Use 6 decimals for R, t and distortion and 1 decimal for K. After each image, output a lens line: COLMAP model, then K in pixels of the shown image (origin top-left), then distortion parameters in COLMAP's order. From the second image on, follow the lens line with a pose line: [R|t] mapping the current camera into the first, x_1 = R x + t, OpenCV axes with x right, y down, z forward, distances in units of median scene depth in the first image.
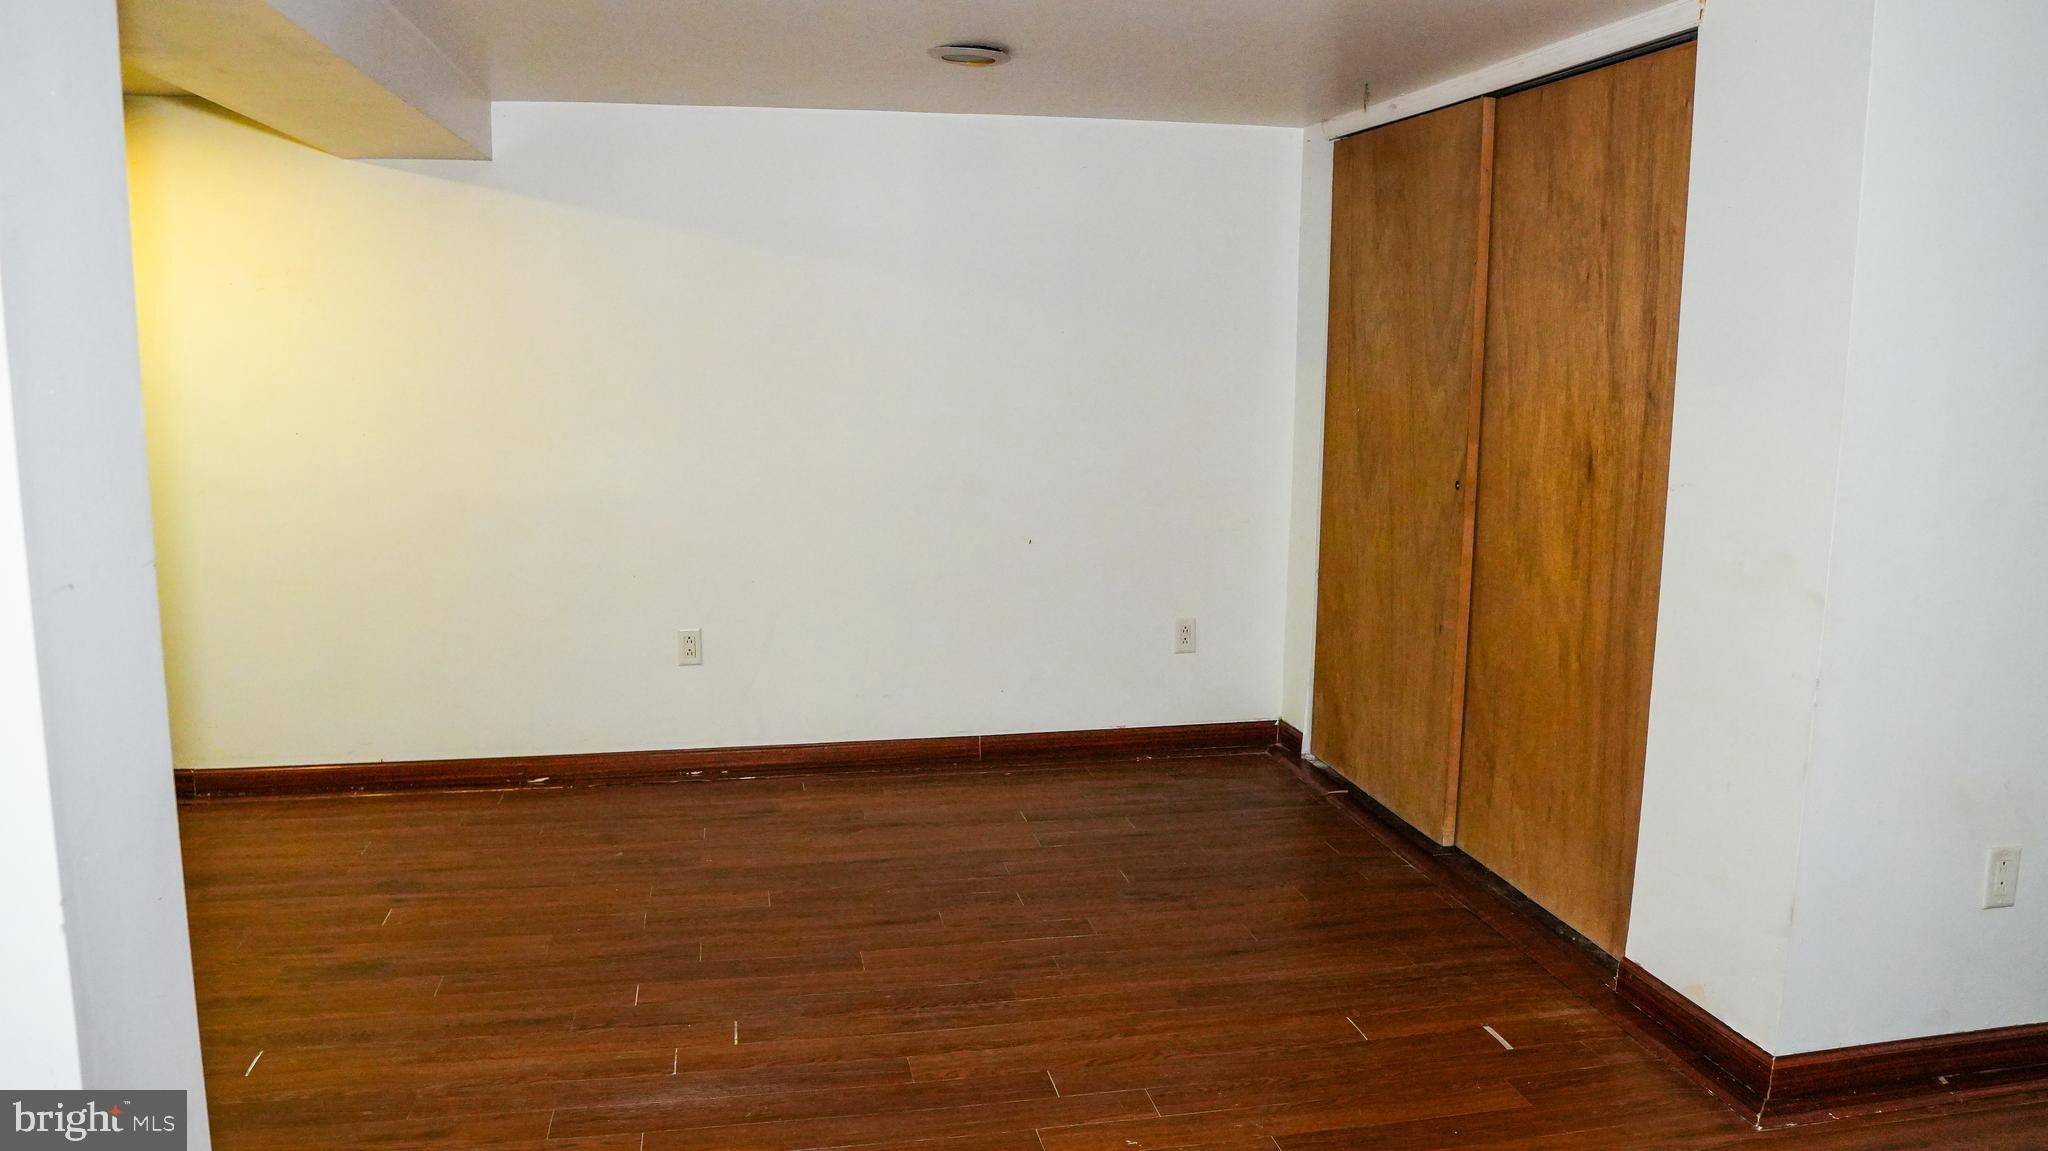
lens RADIAL K [[1456.0, 0, 1022.8], [0, 1456.0, 578.5], [0, 0, 1]] dist [-0.085755, 0.010426]
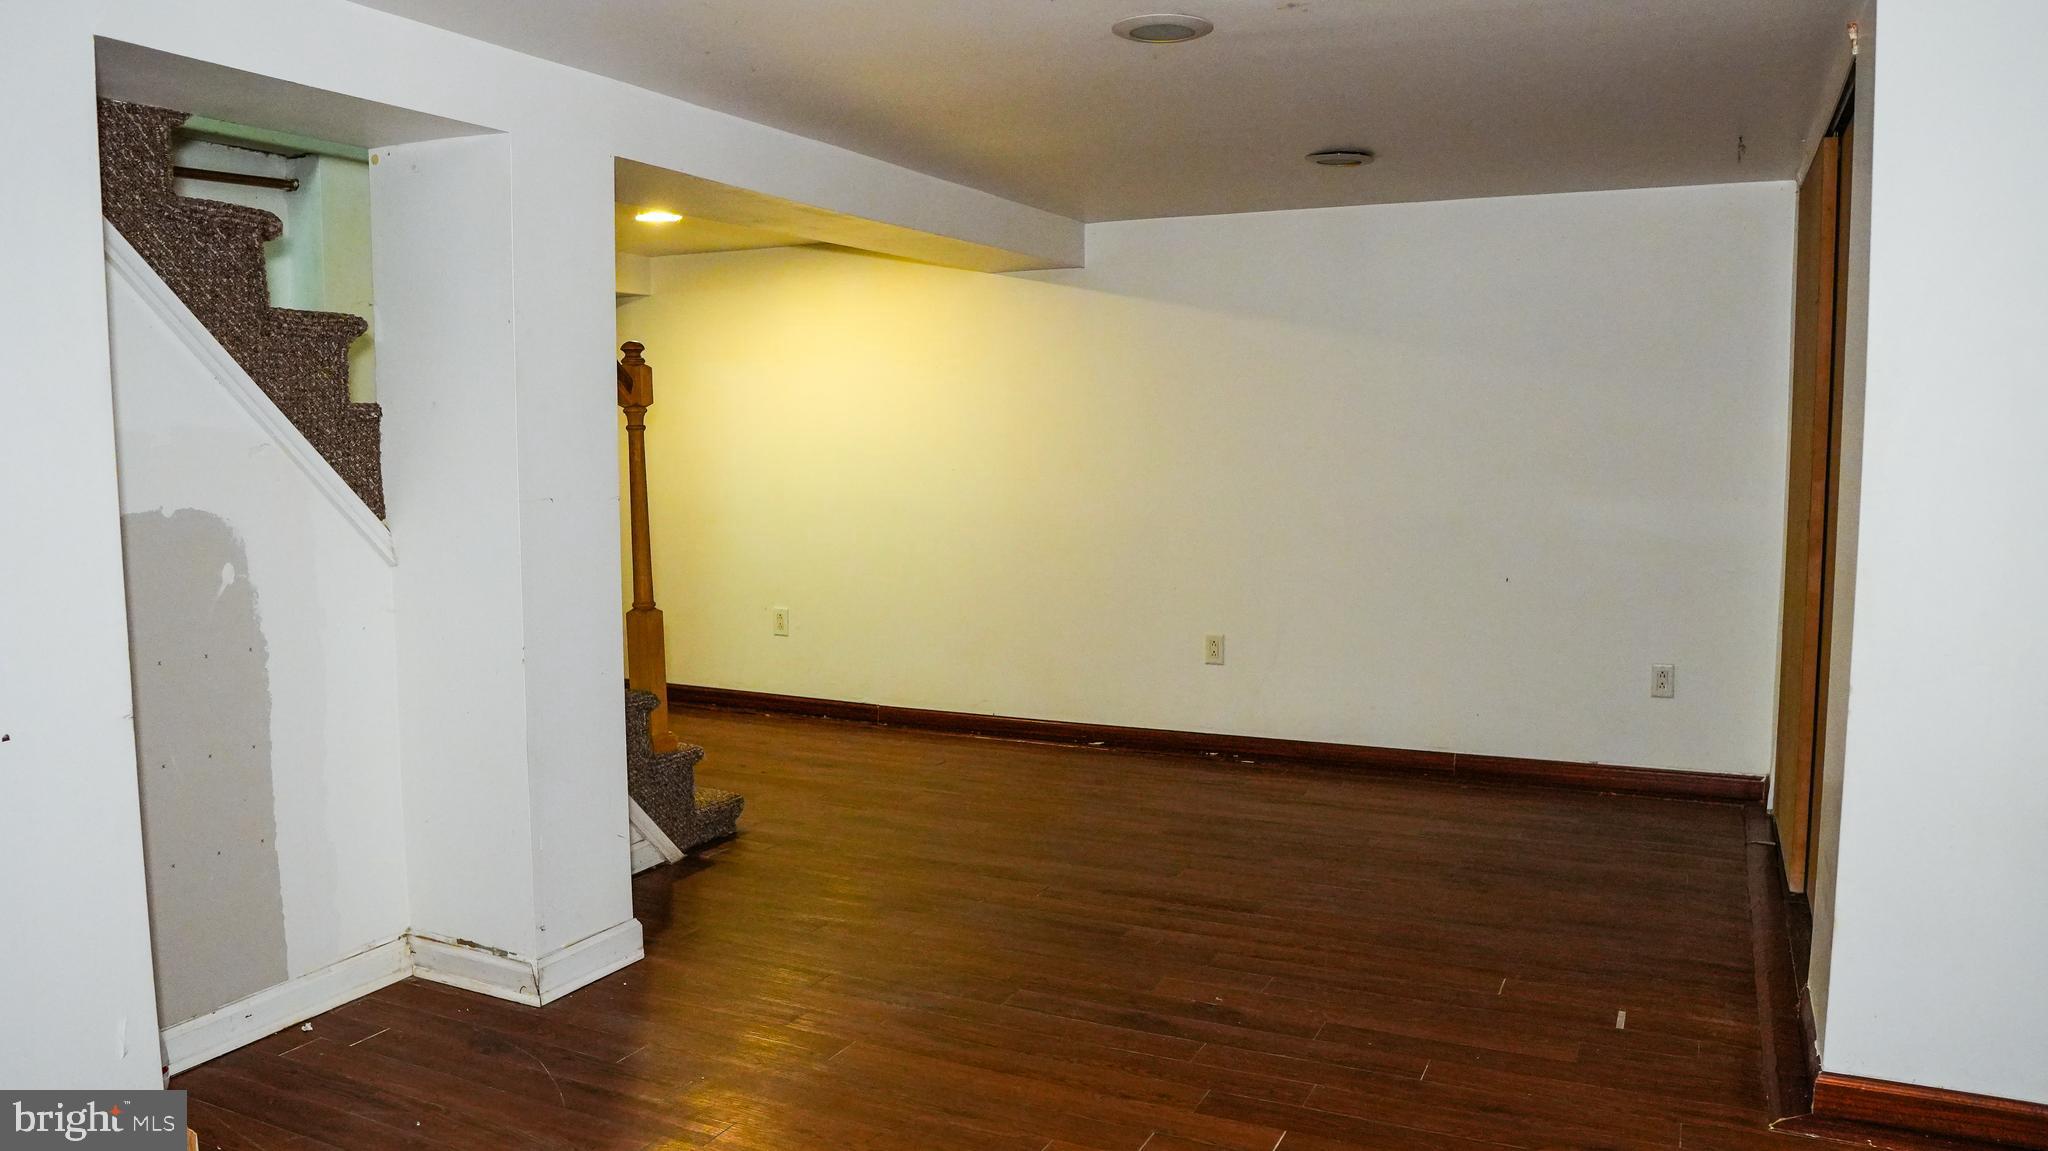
lens RADIAL K [[1456.0, 0, 1027.3], [0, 1456.0, 576.2], [0, 0, 1]] dist [-0.085755, 0.010426]
pose [[0.800574, 0.047679, -0.597334, 0.432855], [-0.085283, 0.995748, -0.034821, 0.048420], [0.593134, 0.078819, 0.801237, -0.100054]]
